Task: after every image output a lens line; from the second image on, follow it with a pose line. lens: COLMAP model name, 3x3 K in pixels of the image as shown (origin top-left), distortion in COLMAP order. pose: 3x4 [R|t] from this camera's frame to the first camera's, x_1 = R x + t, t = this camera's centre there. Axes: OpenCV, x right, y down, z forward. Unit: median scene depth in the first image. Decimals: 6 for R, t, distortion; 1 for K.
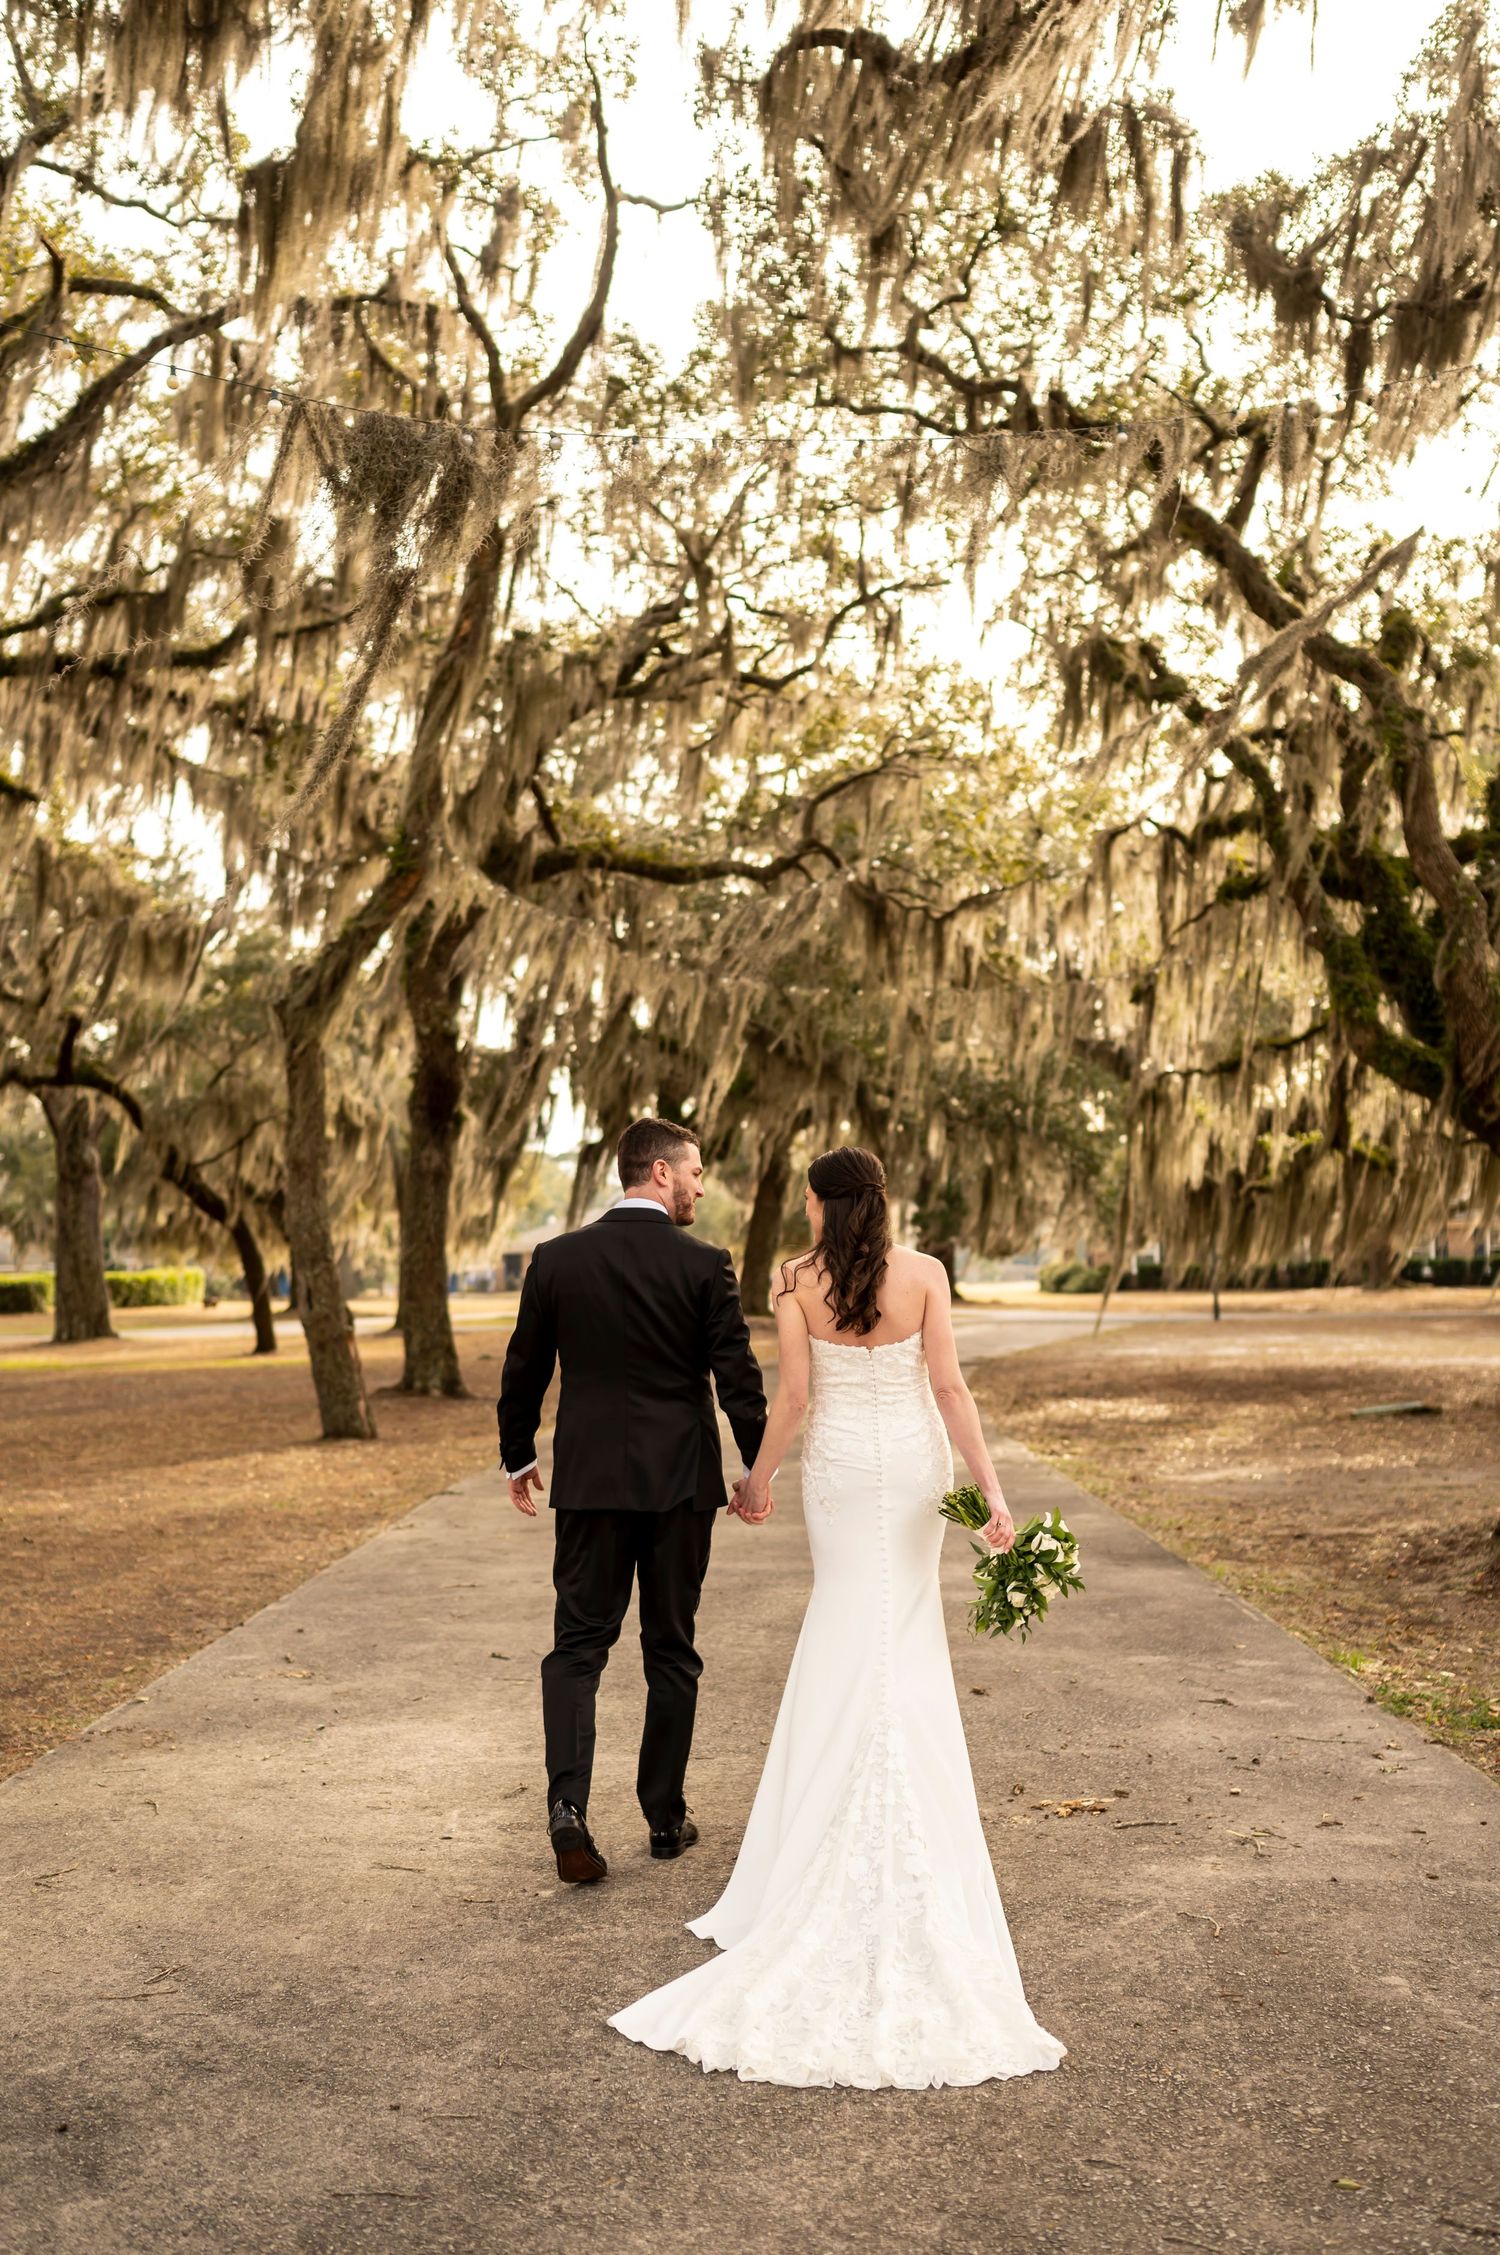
lens RADIAL K [[2138.8, 0, 750.9], [0, 2138.8, 1176.9], [0, 0, 1]] dist [-0.022171, 0.038862]
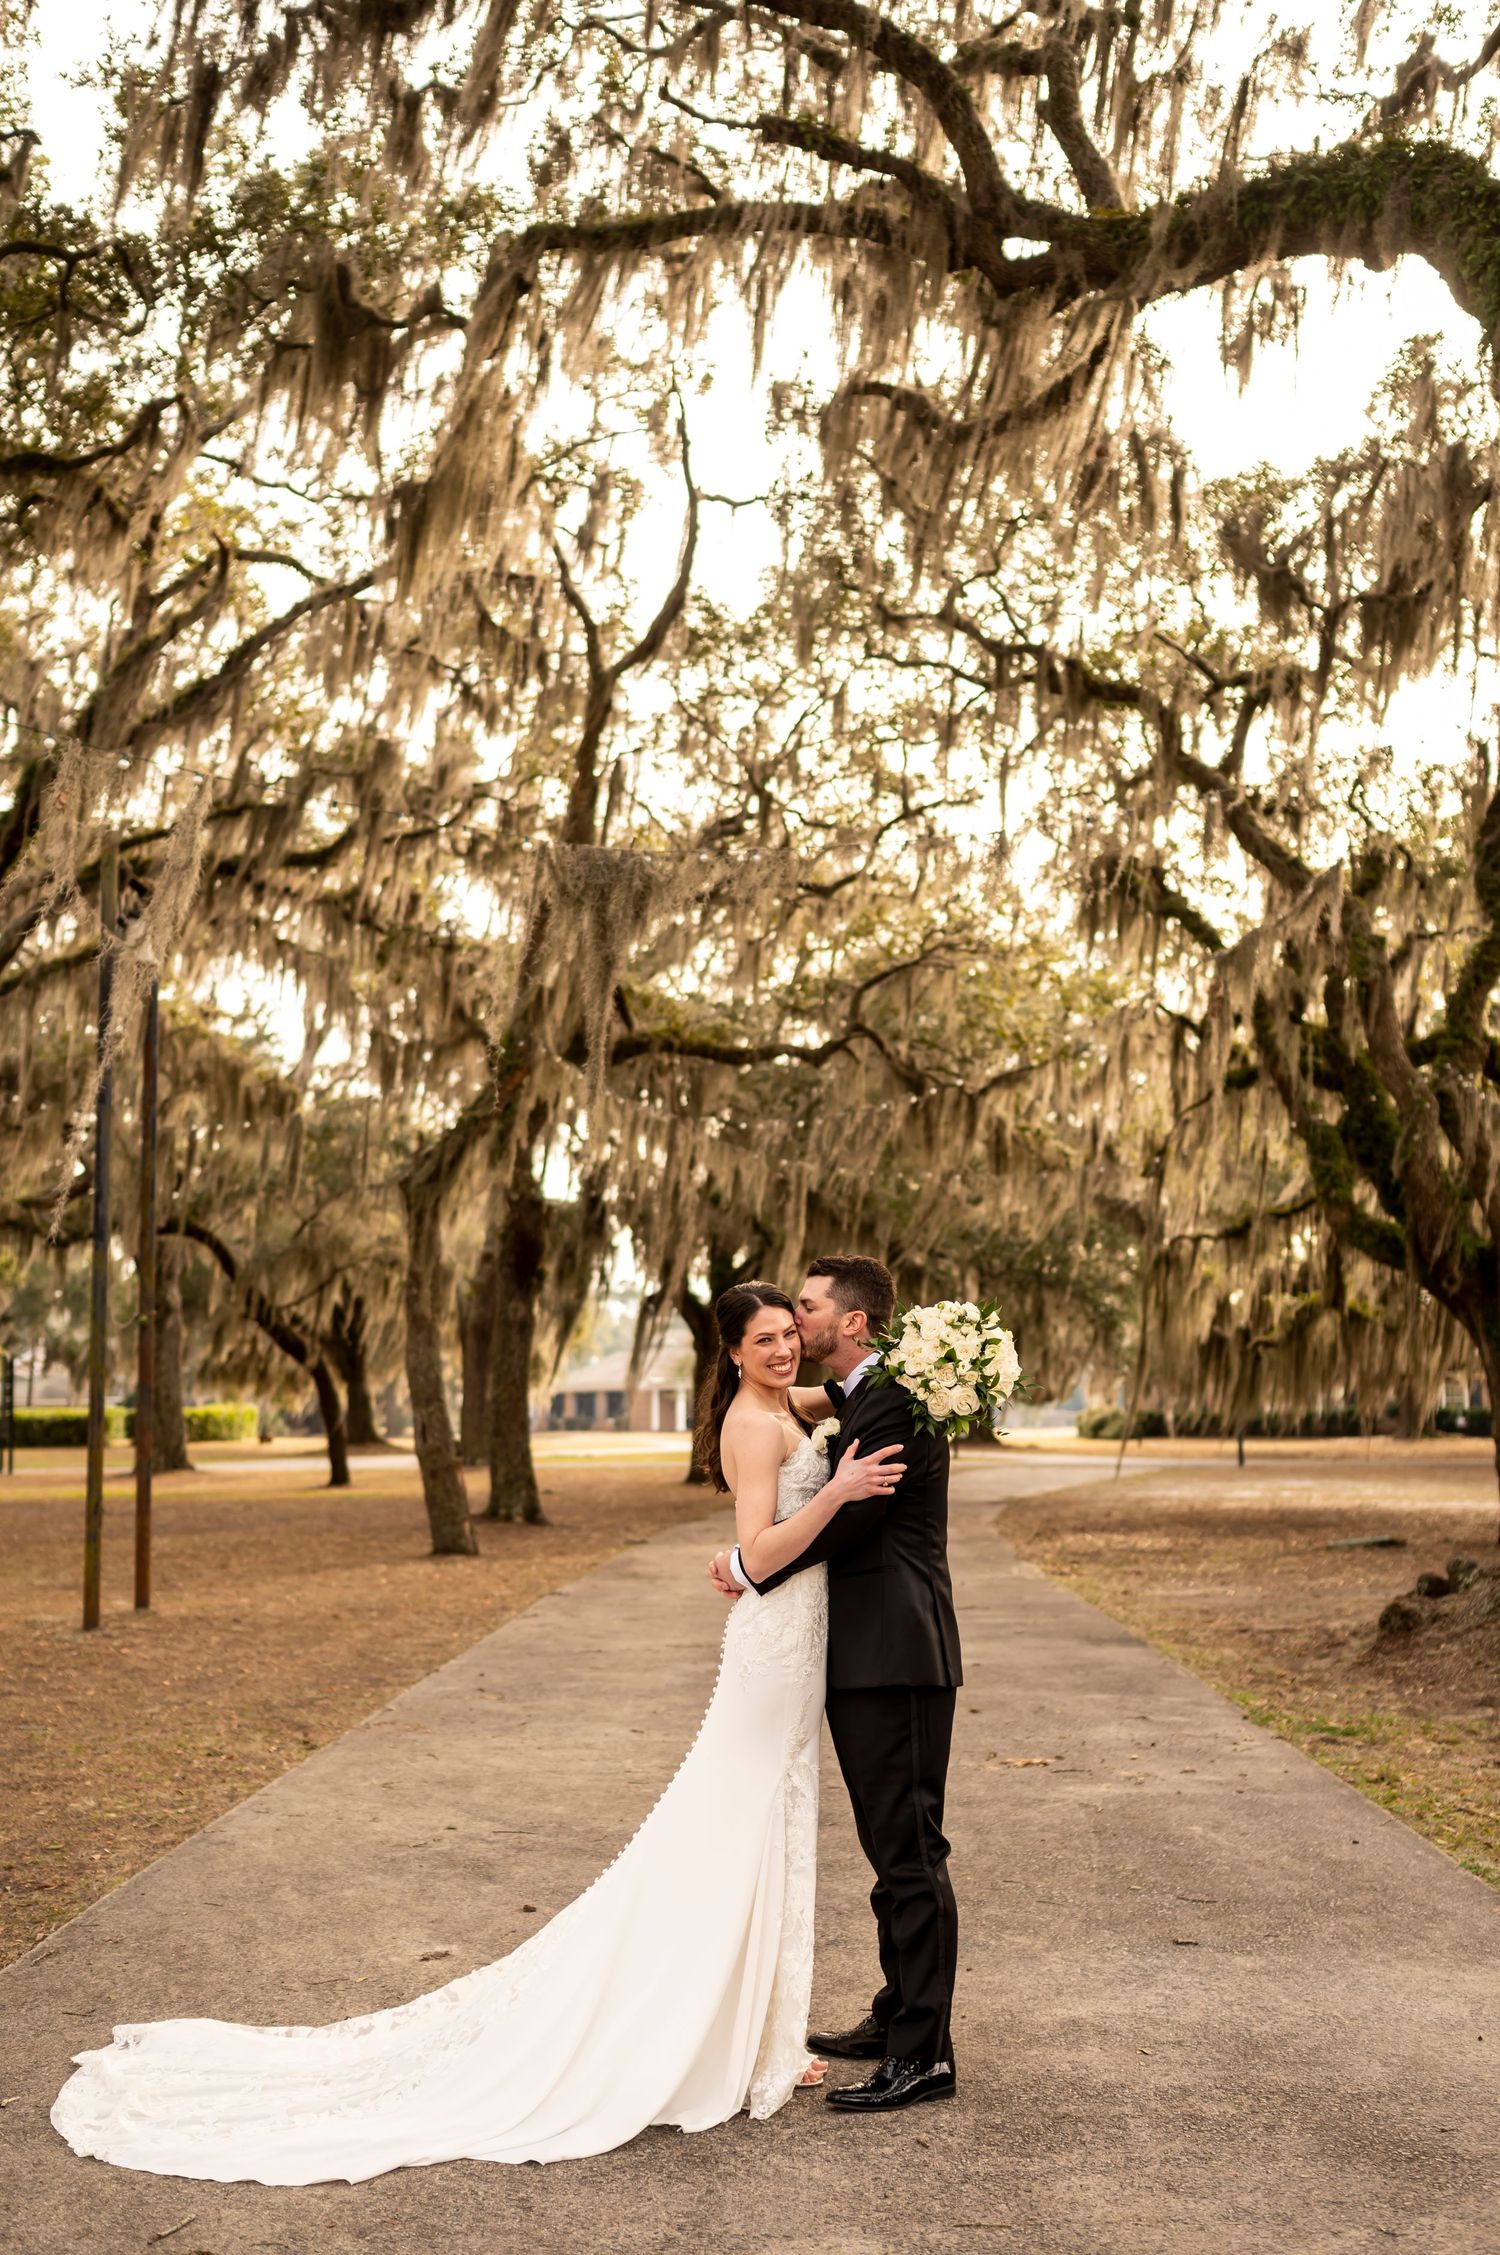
lens RADIAL K [[2174.2, 0, 759.9], [0, 2174.2, 1209.6], [0, 0, 1]] dist [-0.005509, 0.007875]
pose [[0.999842, 0.009991, -0.014717, -0.005313], [-0.010706, 0.998725, -0.049330, -0.005993], [0.014205, 0.049479, 0.998674, -0.134845]]
